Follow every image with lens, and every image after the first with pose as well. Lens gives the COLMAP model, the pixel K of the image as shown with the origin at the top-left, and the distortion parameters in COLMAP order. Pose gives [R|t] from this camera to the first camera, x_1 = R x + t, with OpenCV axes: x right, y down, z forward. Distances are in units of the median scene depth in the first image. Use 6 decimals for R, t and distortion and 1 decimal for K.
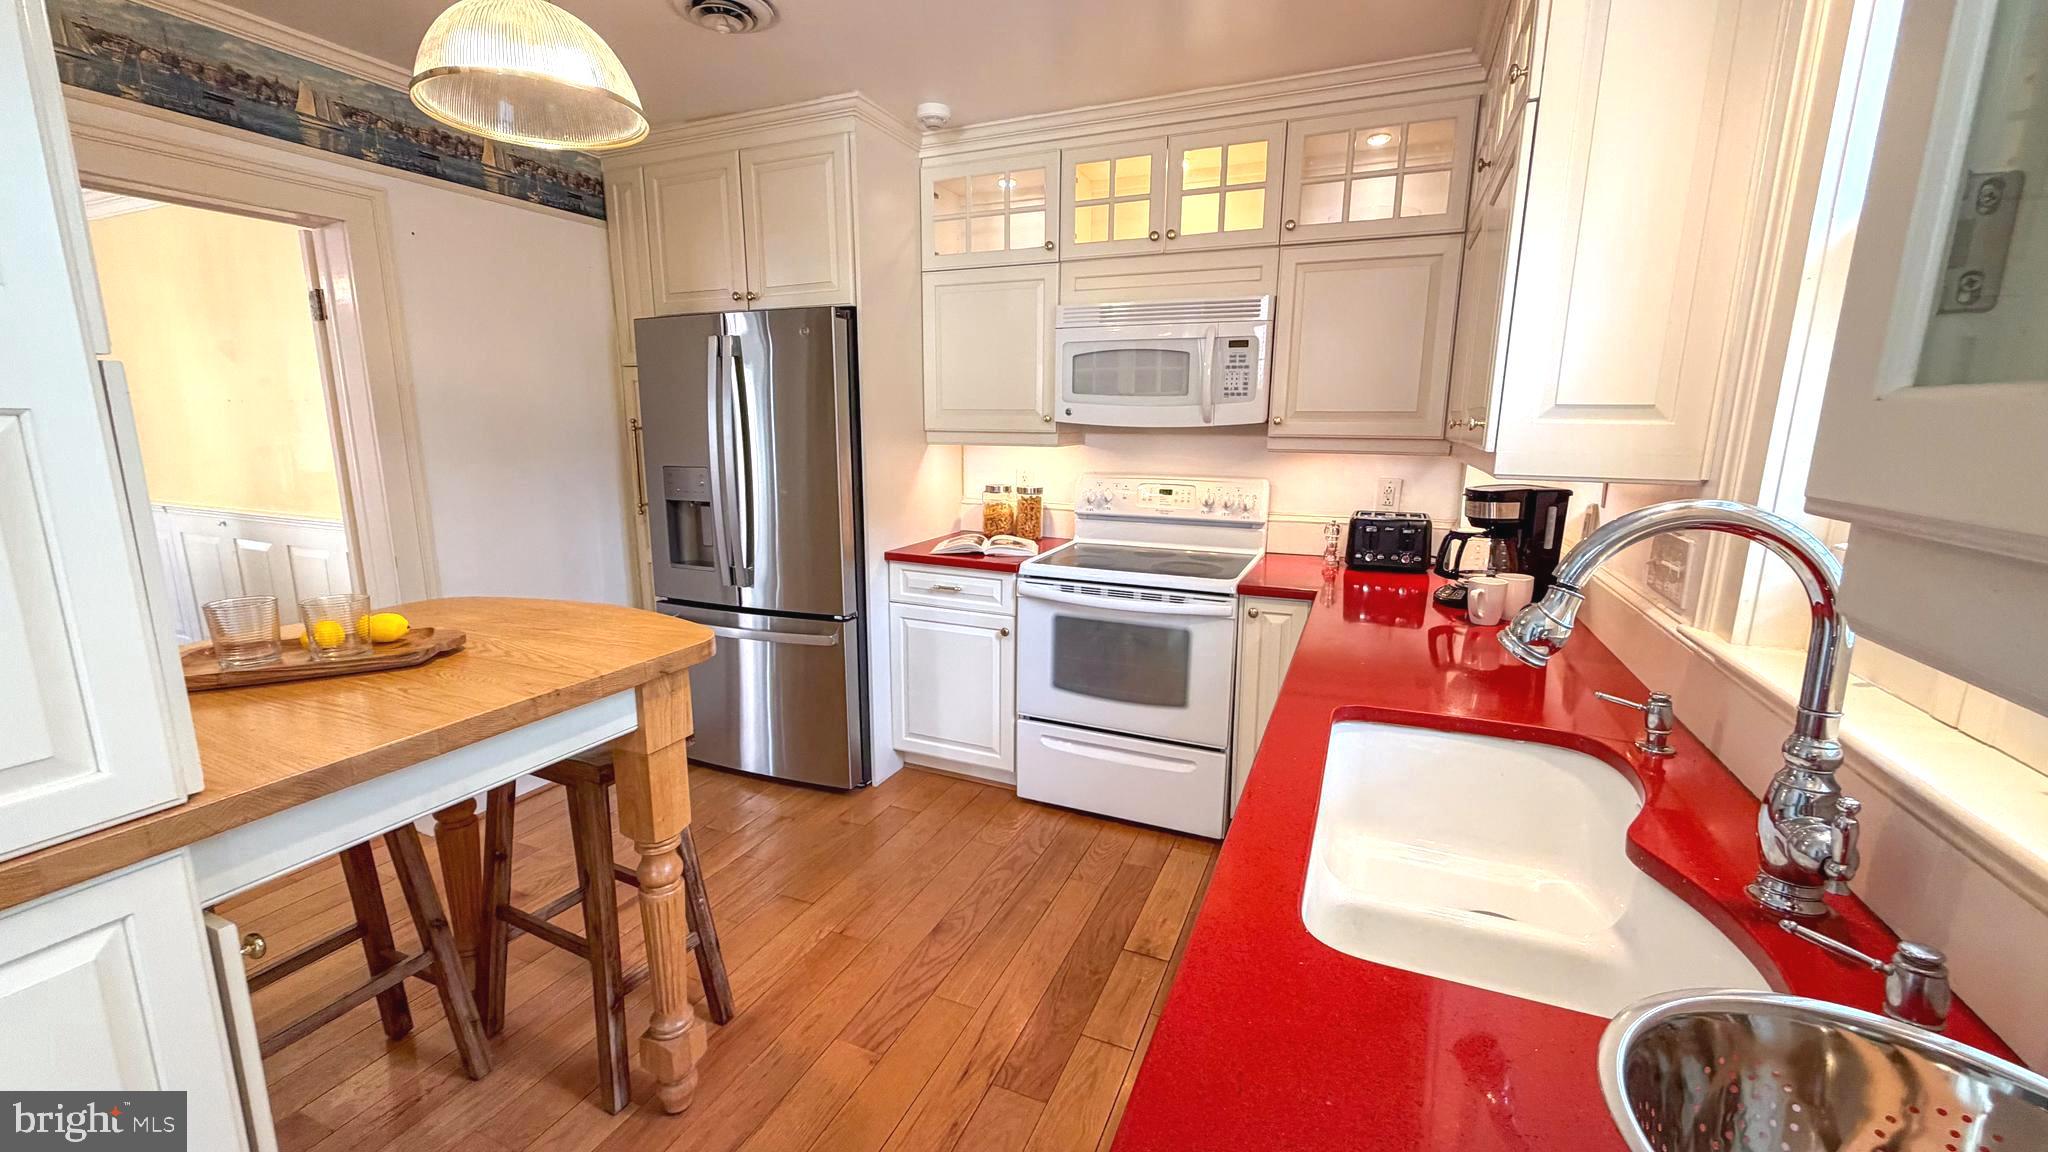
lens RADIAL K [[813.7, 0, 1008.1], [0, 813.7, 580.0], [0, 0, 1]] dist [0.001190, 0.000129]
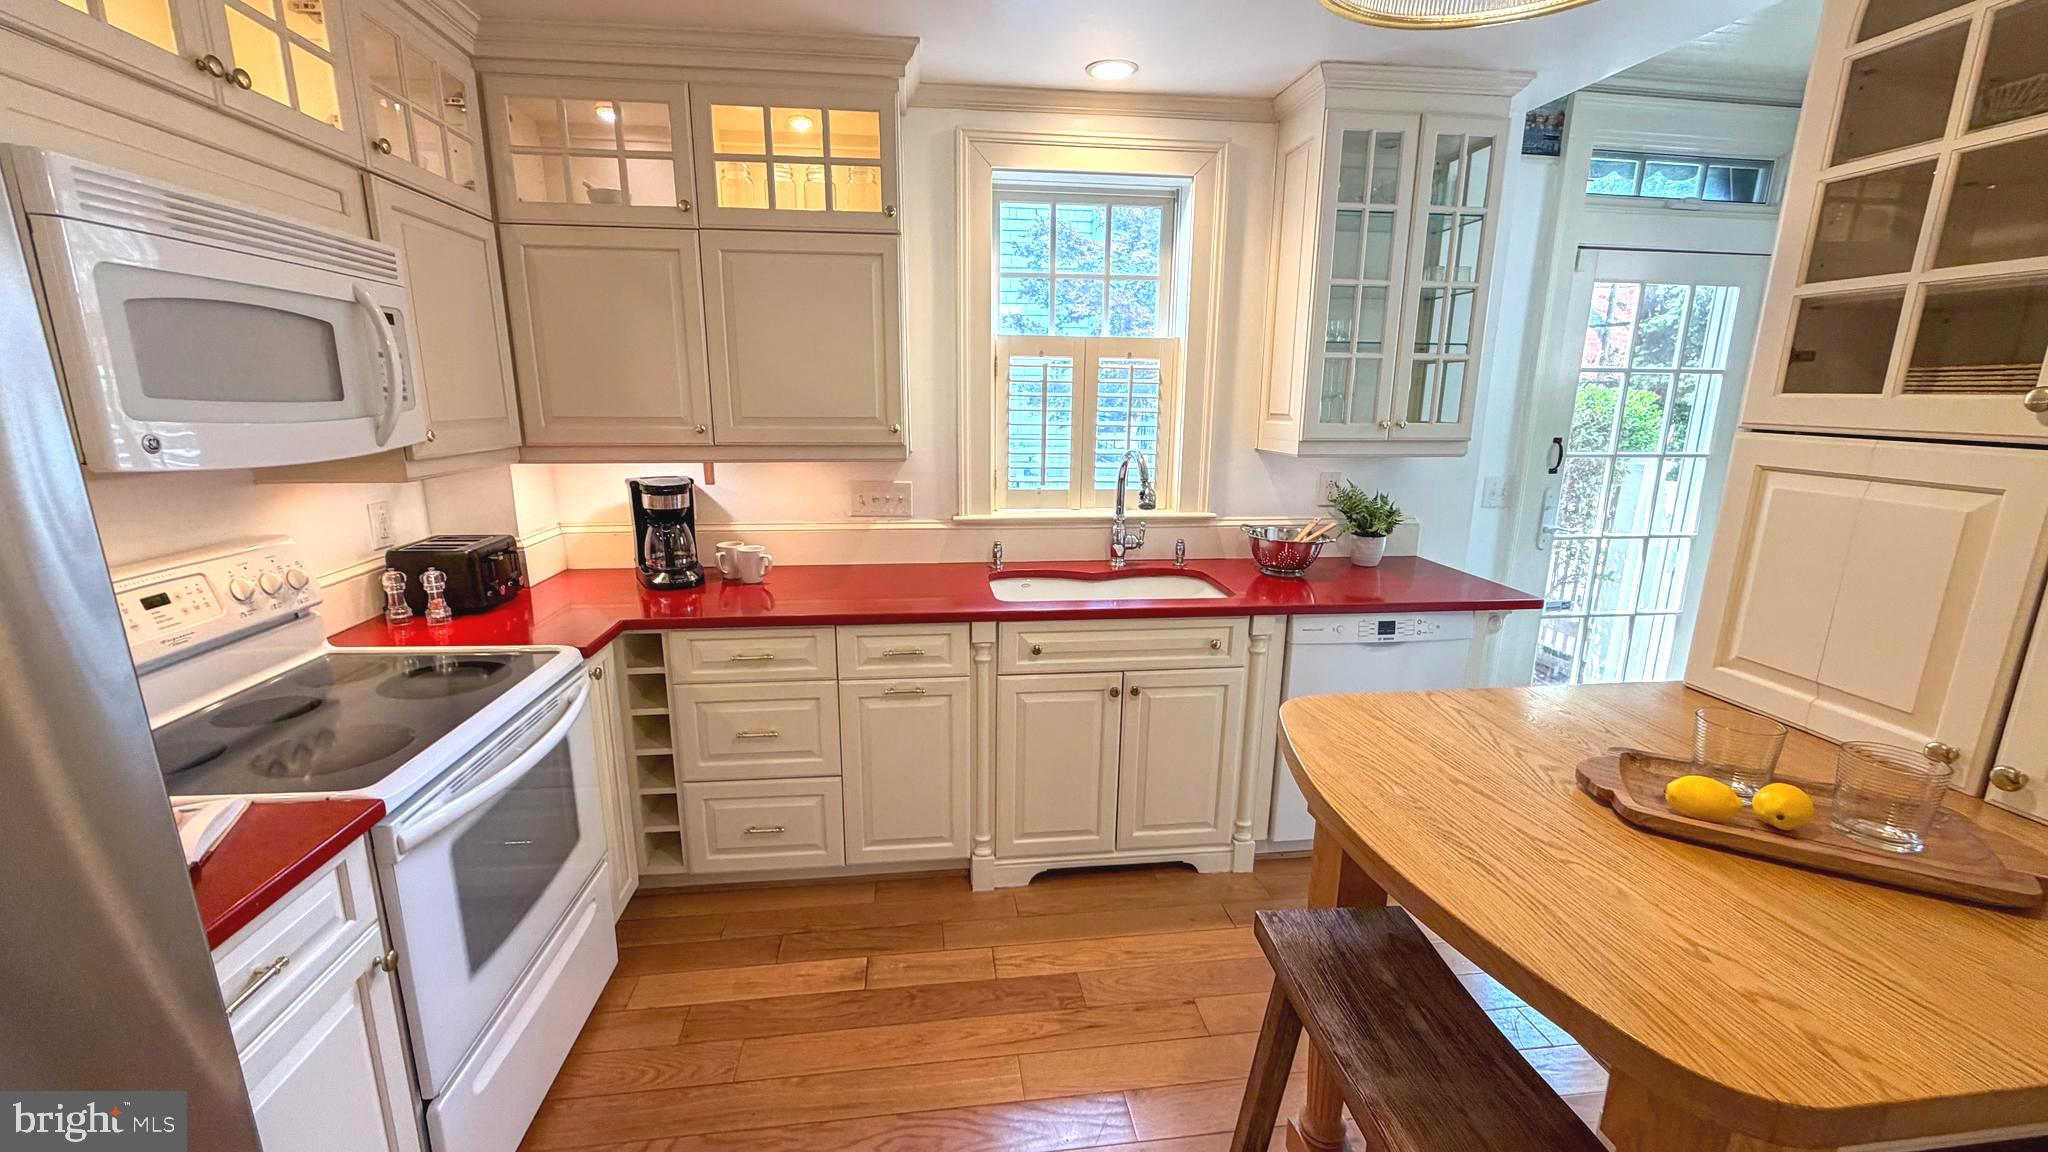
lens RADIAL K [[813.7, 0, 1019.5], [0, 813.7, 576.7], [0, 0, 1]] dist [0.001190, 0.000129]
pose [[-0.523436, -0.197856, 0.828775, -0.517561], [0.154770, 0.934408, 0.320824, -0.222937], [-0.837891, 0.296200, -0.458480, 0.907857]]
